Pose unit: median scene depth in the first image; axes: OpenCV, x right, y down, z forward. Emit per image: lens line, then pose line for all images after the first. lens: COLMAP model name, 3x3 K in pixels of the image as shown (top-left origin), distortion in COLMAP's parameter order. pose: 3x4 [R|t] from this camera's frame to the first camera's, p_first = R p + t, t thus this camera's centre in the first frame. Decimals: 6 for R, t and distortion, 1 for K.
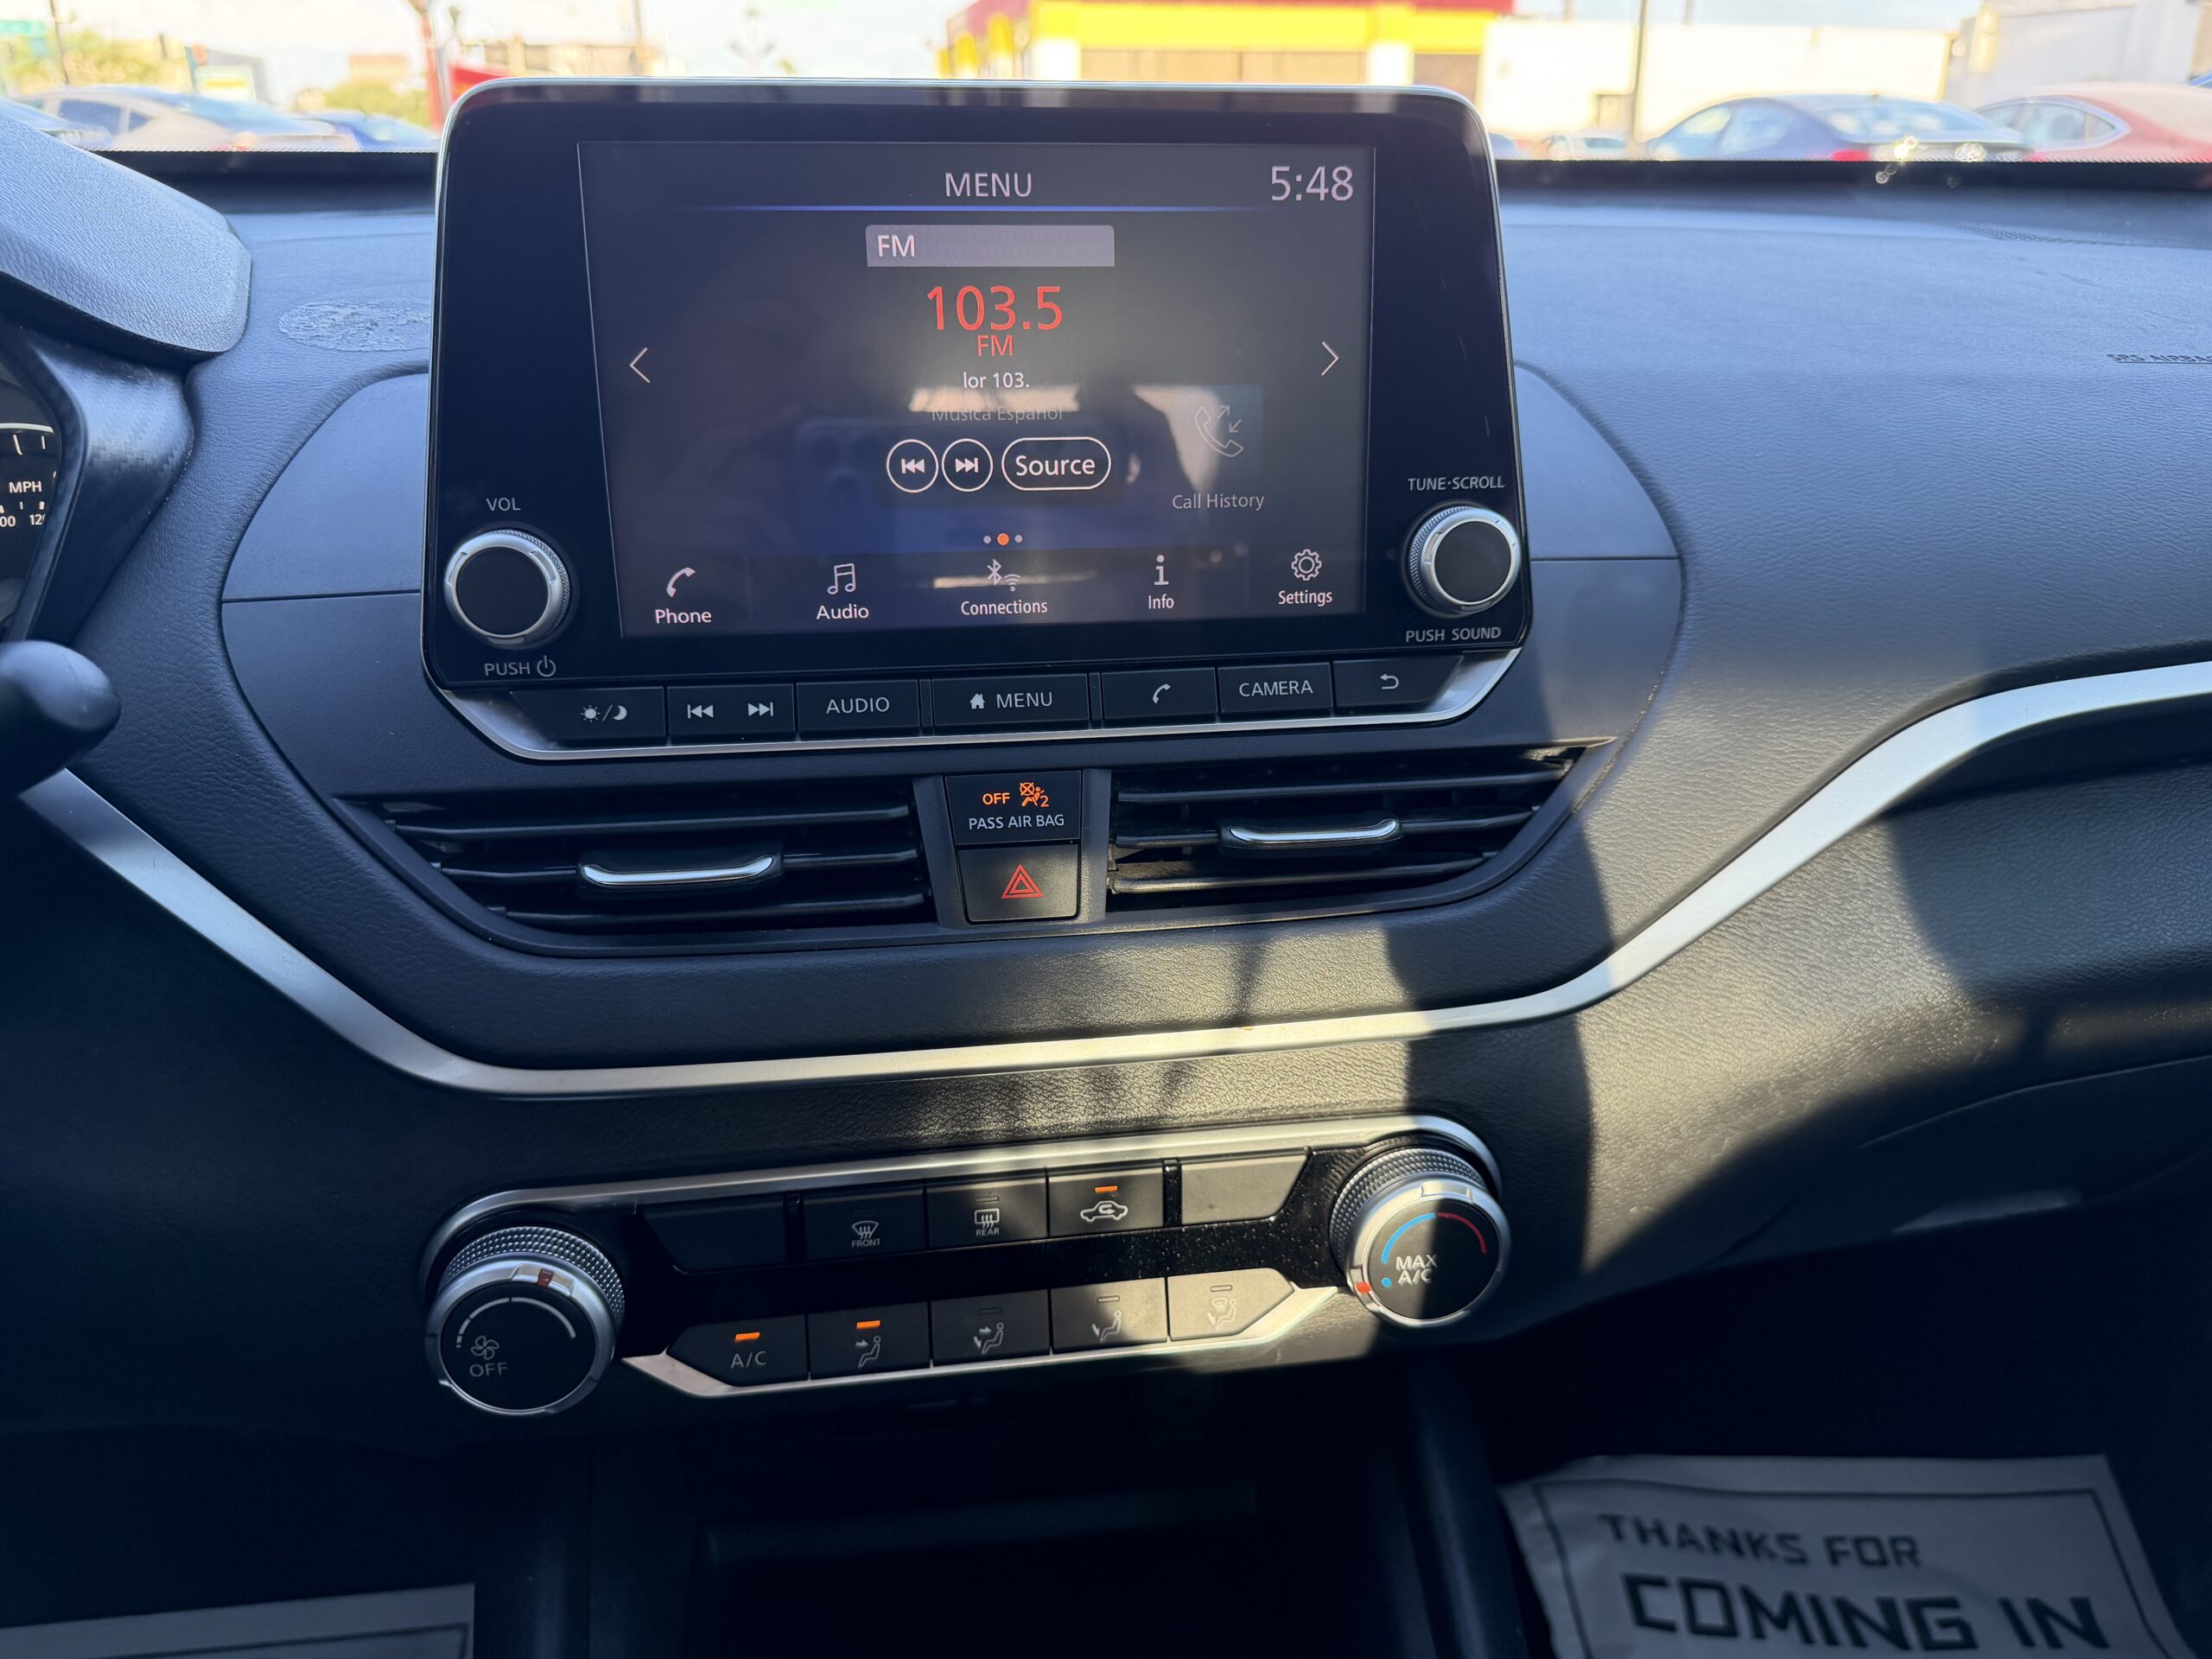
lens RADIAL K [[1545.9, 0, 1110.0], [0, 1545.9, 872.8], [0, 0, 1]] dist [0.038906, -0.049185]
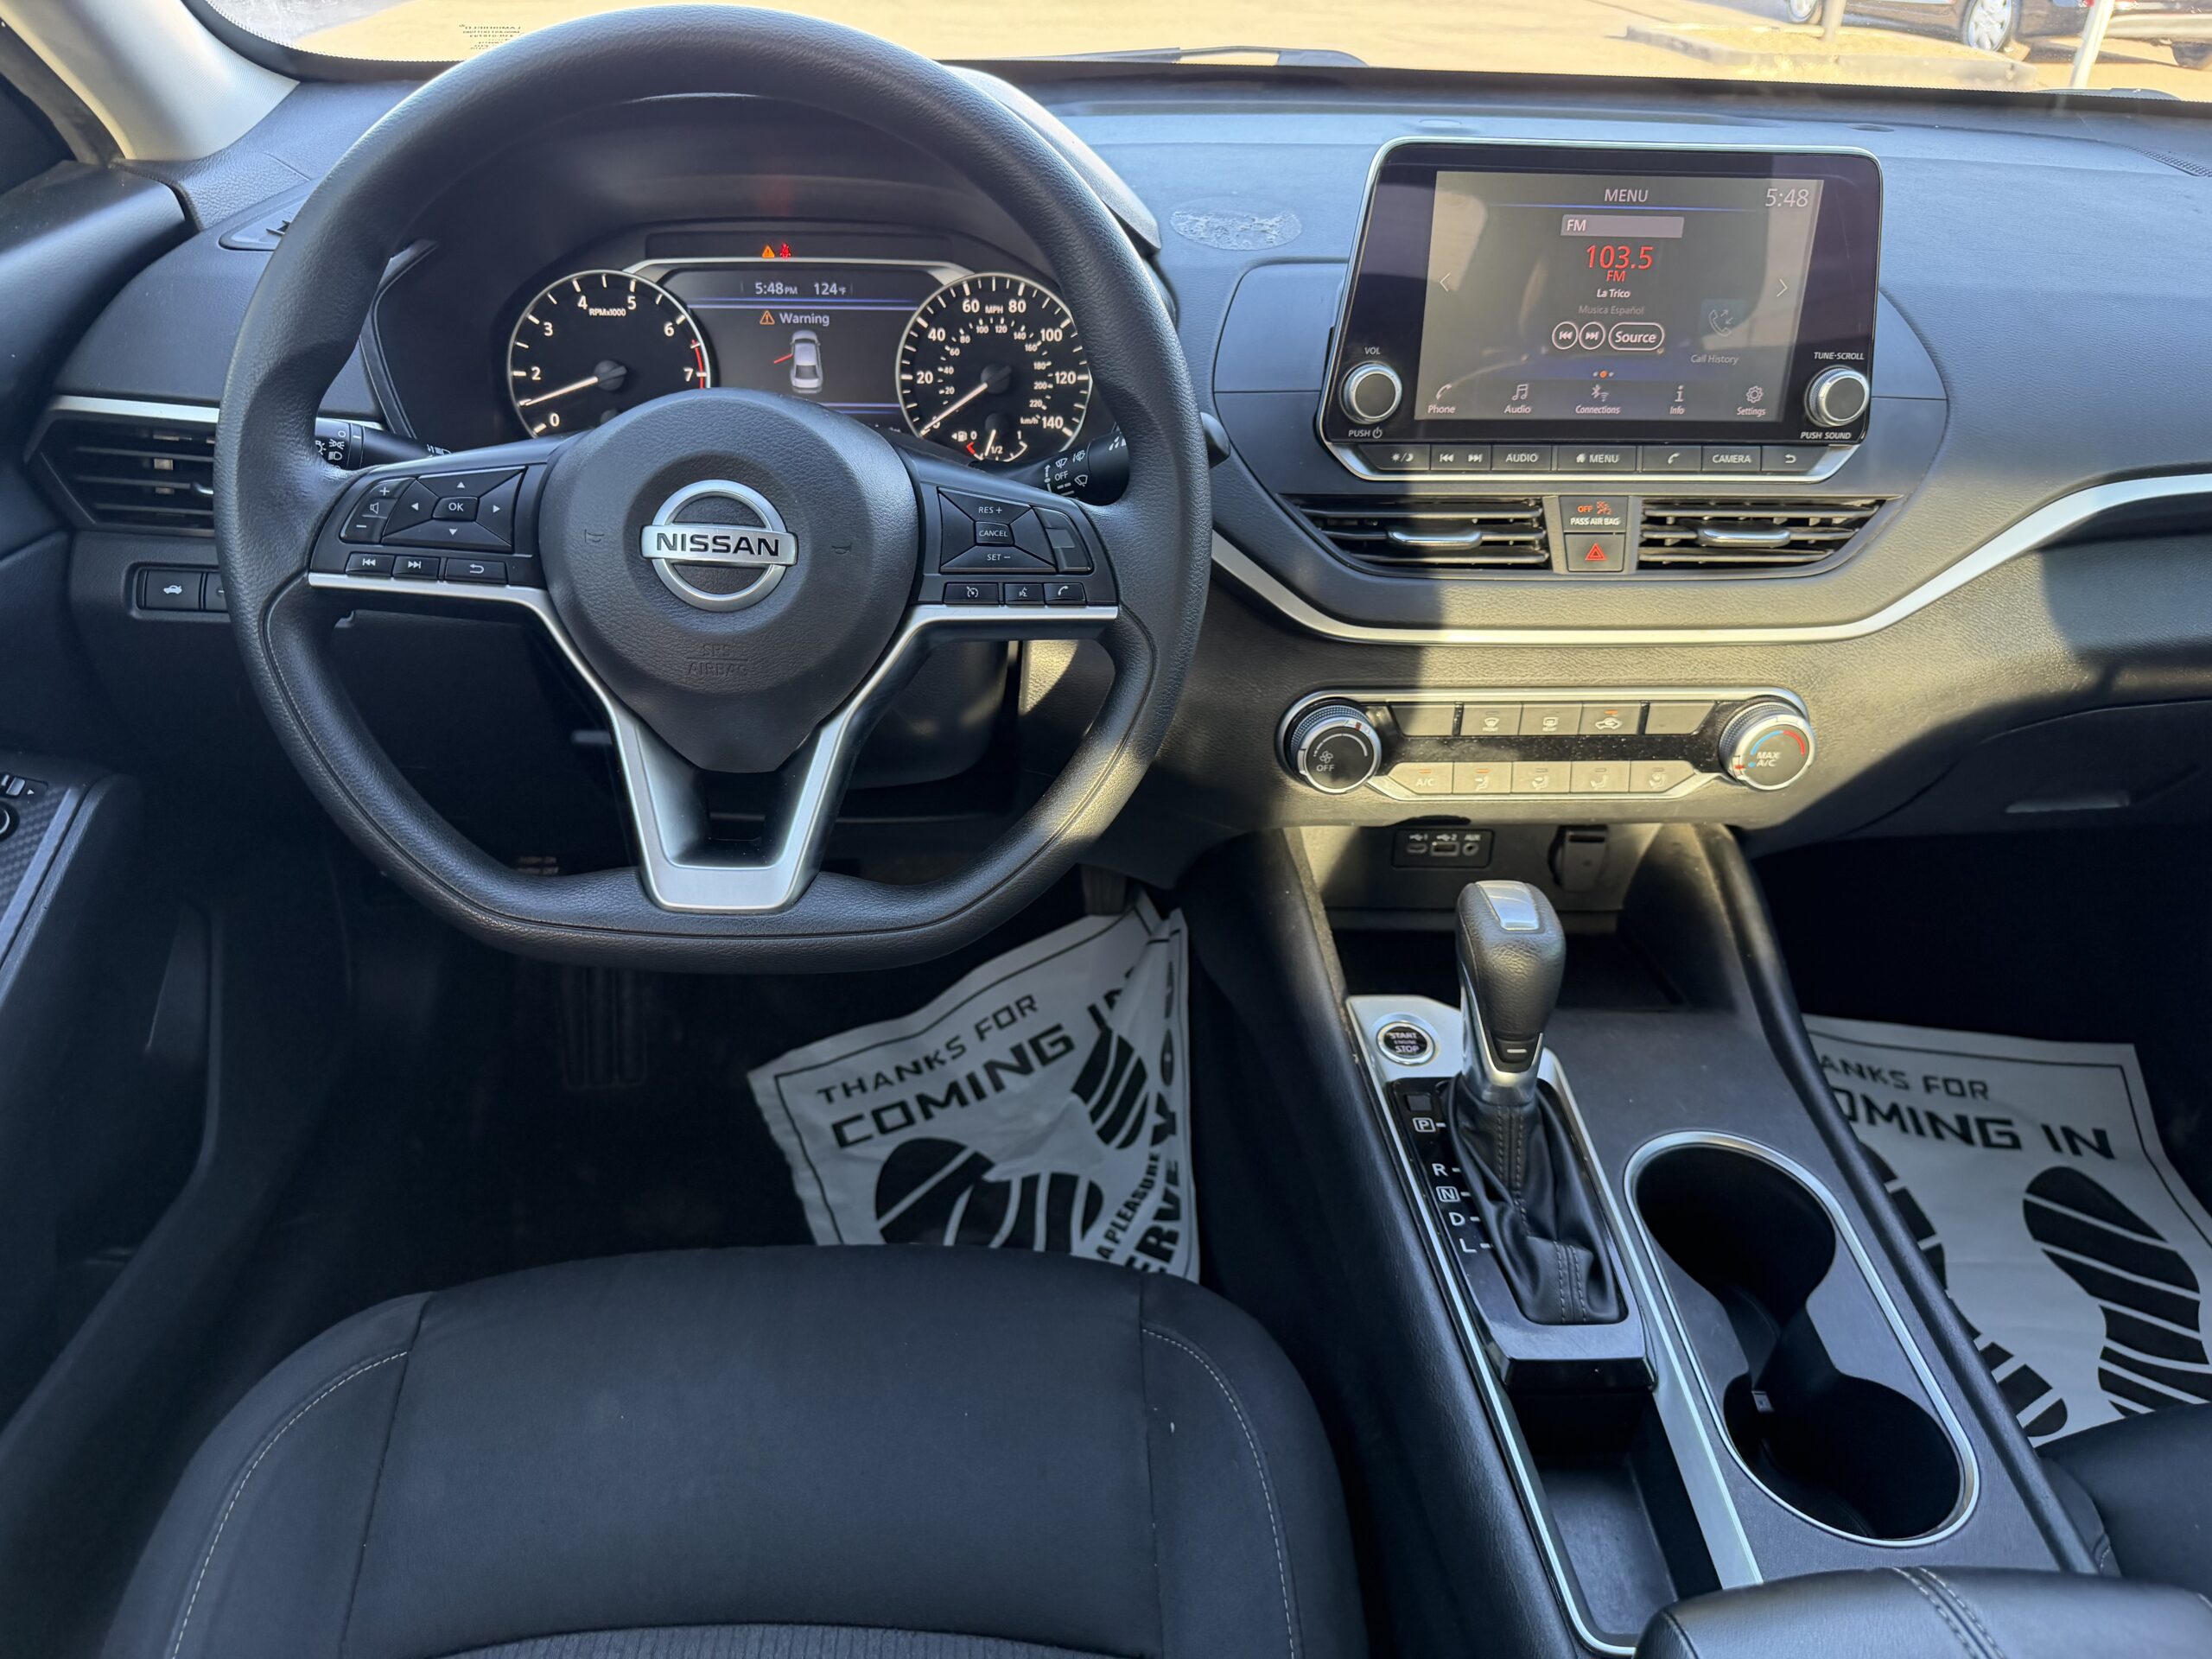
lens RADIAL K [[1545.9, 0, 1110.0], [0, 1545.9, 872.8], [0, 0, 1]] dist [0.038906, -0.049185]
pose [[0.995954, 0.066795, -0.060124, -0.448982], [-0.056925, 0.986574, 0.153075, 0.120200], [0.069542, -0.149033, 0.986384, -0.924998]]
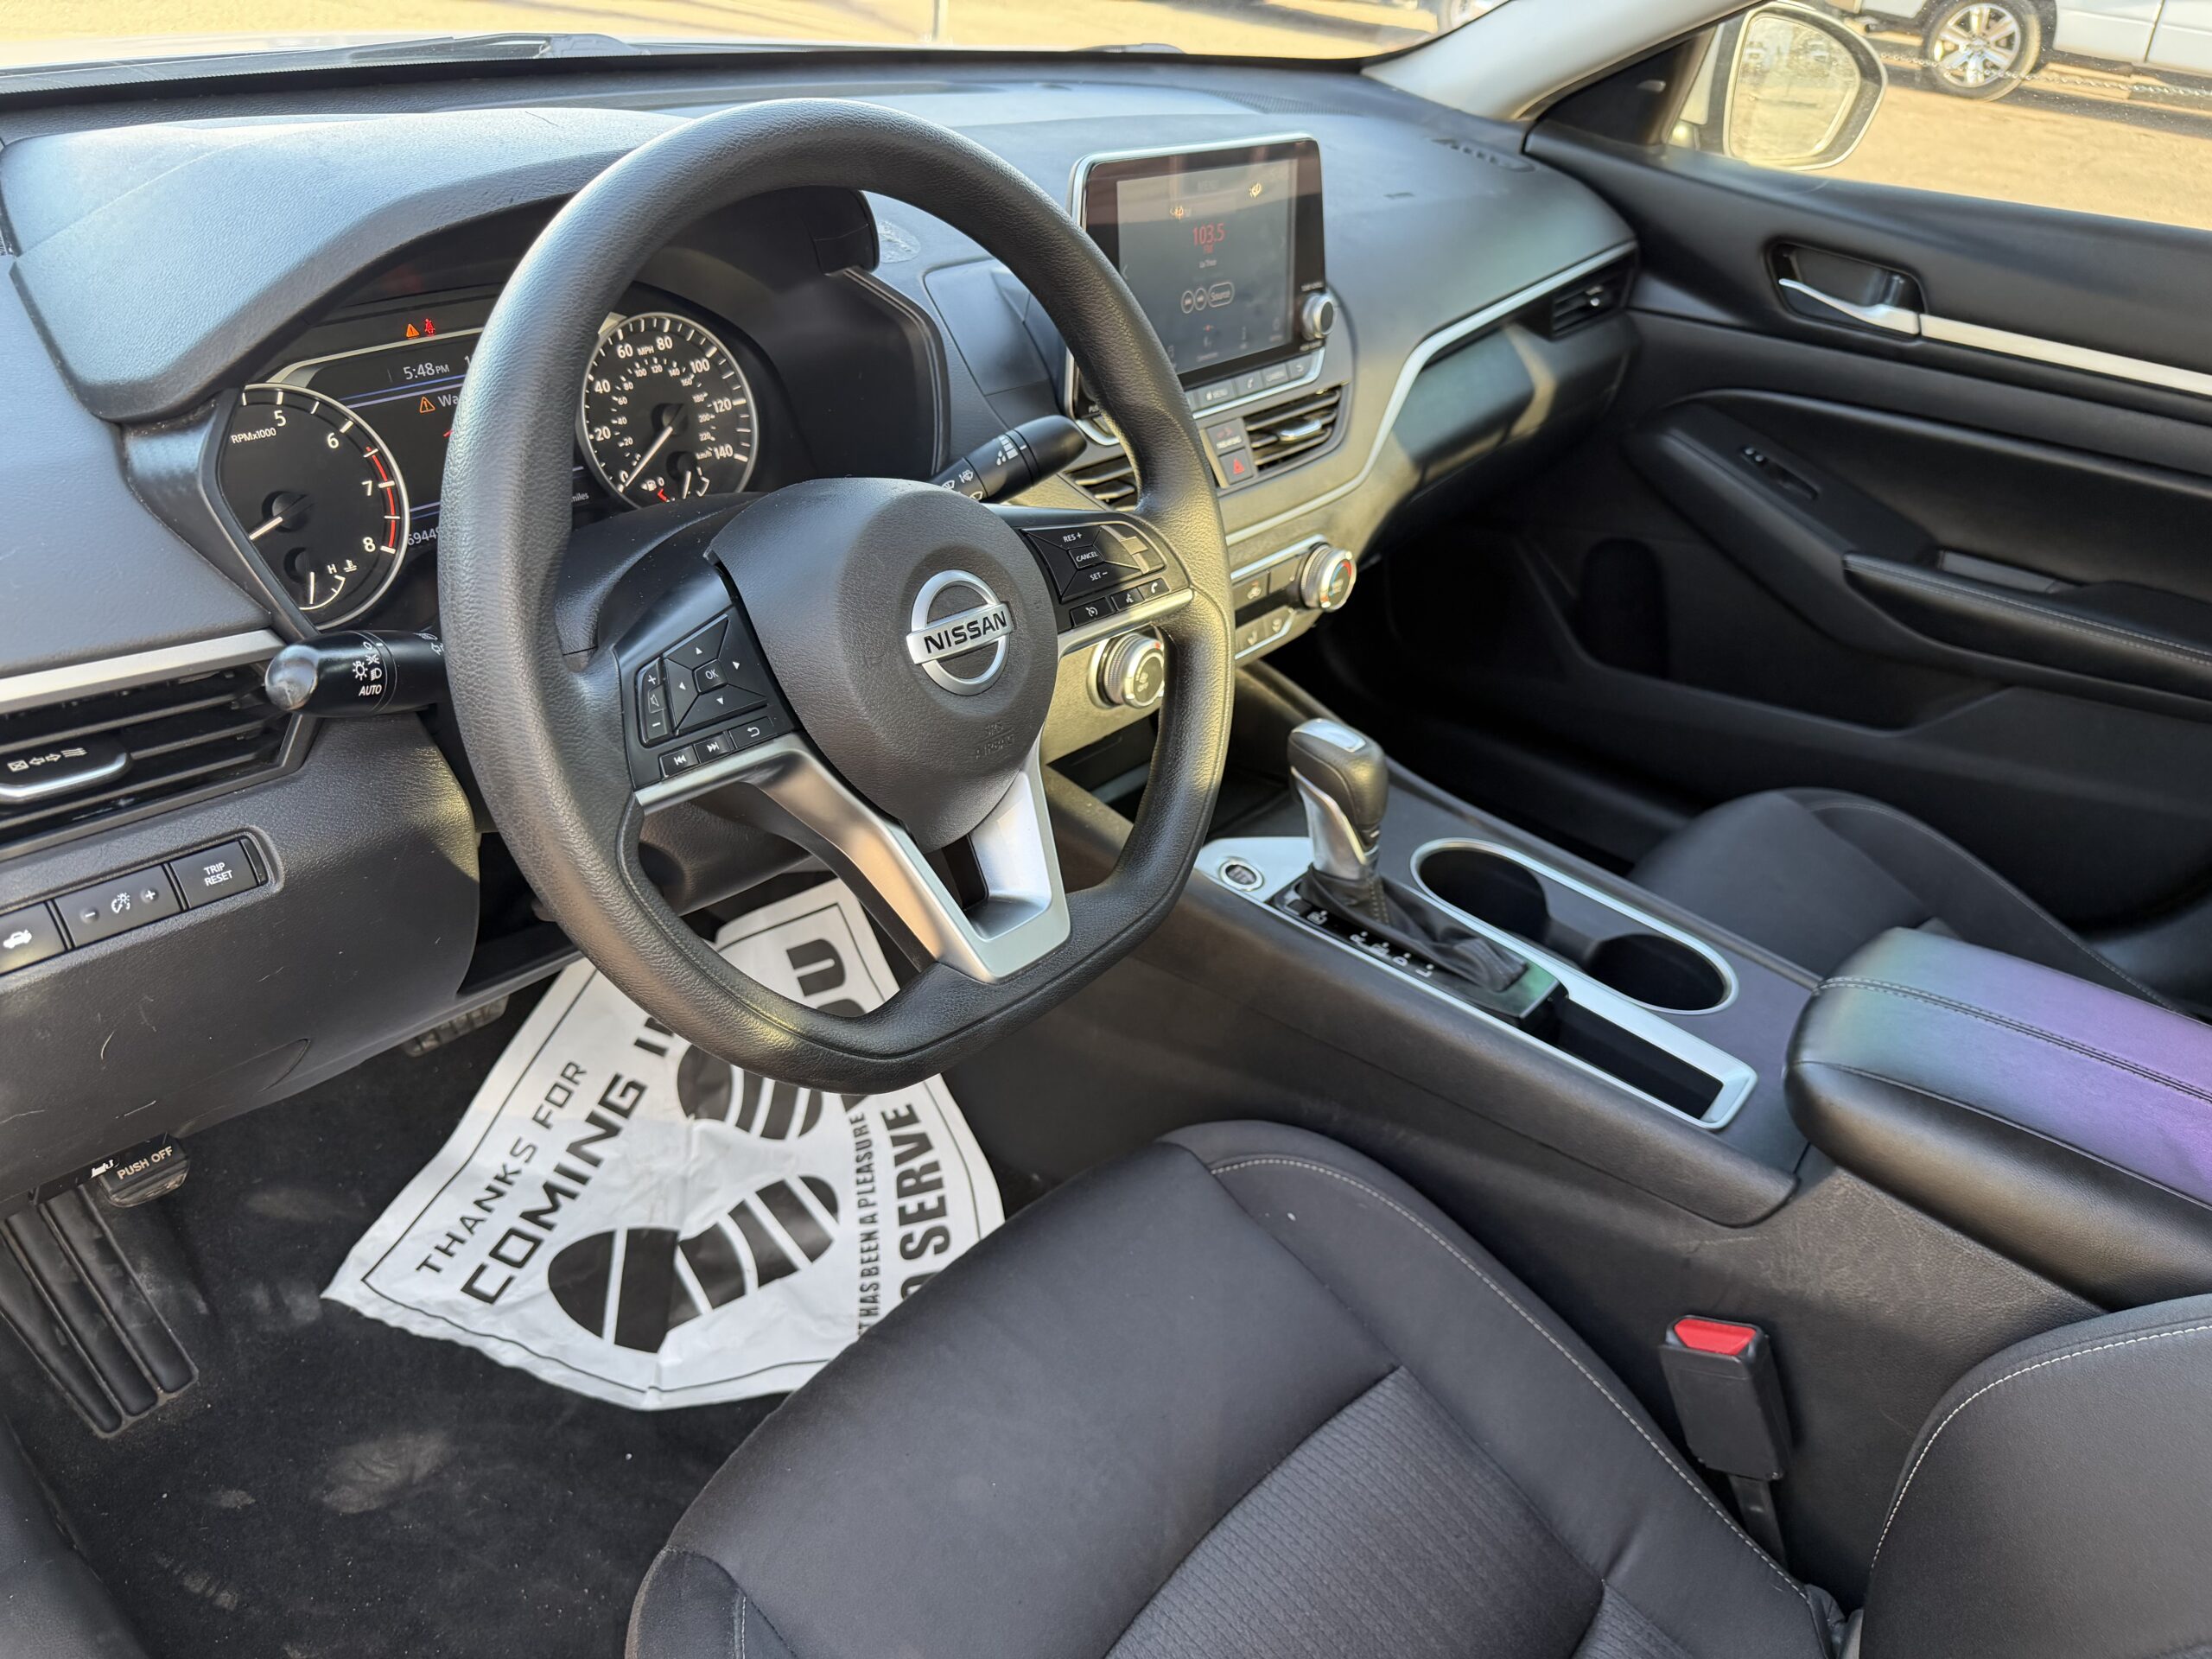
lens RADIAL K [[1635.5, 0, 1175.4], [0, 1635.5, 916.4], [0, 0, 1]] dist [-0.005763, -0.006343]
pose [[0.700919, -0.338081, 0.628024, -1.776541], [0.182438, 0.936212, 0.300373, -0.105285], [-0.689514, -0.095961, 0.717887, -0.833641]]
